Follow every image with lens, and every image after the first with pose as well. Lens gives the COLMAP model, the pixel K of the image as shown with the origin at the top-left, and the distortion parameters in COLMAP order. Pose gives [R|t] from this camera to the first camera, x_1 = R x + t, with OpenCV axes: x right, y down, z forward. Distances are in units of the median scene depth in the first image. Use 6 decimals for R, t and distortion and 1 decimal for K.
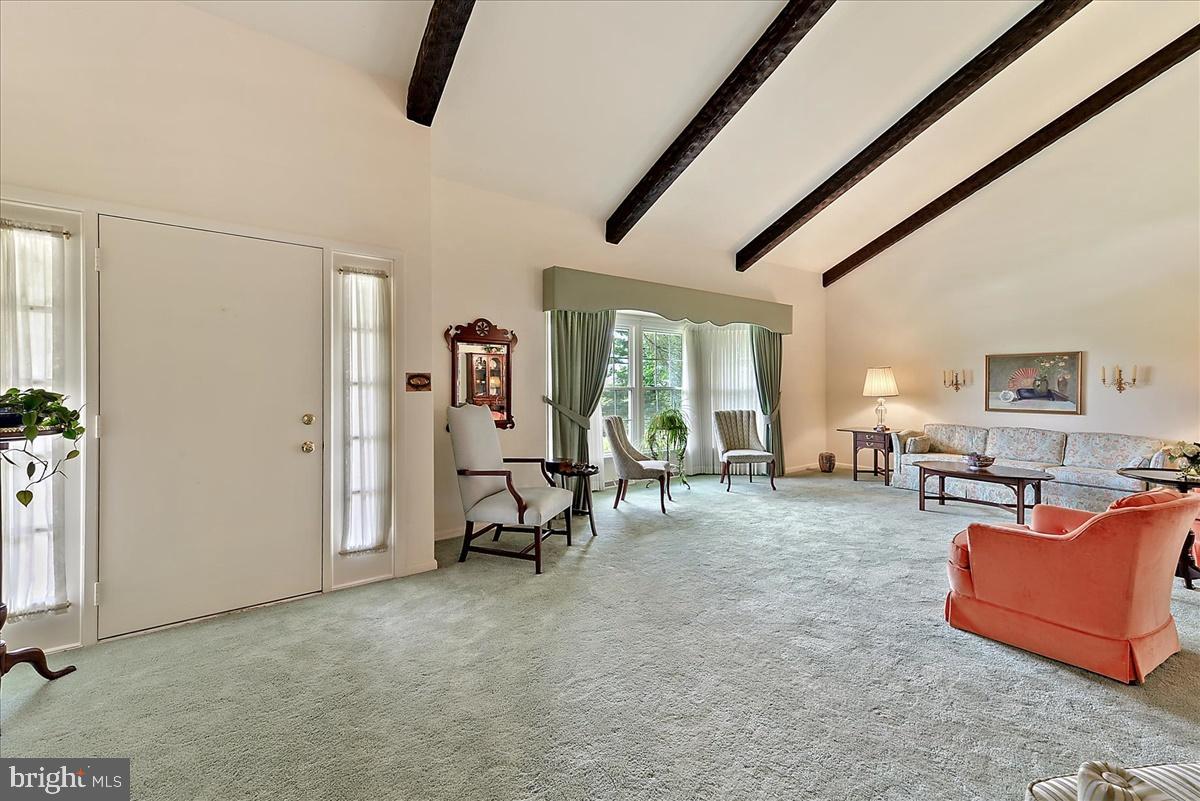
lens RADIAL K [[478.3, 0, 596.2], [0, 478.3, 391.3], [0, 0, 1]] dist [-0.000529, -0.000073]
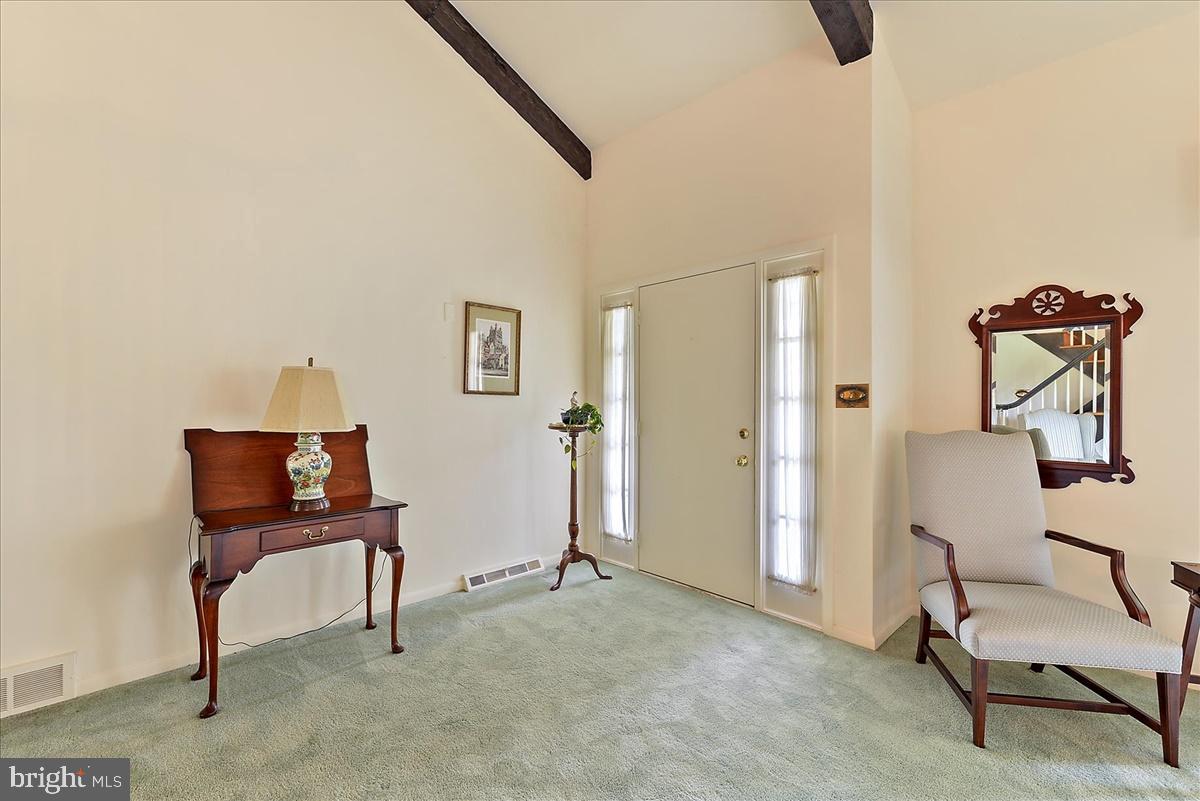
lens RADIAL K [[506.9, 0, 606.2], [0, 506.9, 405.2], [0, 0, 1]] dist [0.000770, 0.000275]
pose [[0.142293, 0.006726, -0.989802, 0.404678], [-0.010234, 0.999933, 0.005324, -0.004818], [0.989772, 0.009372, 0.142352, 0.515321]]
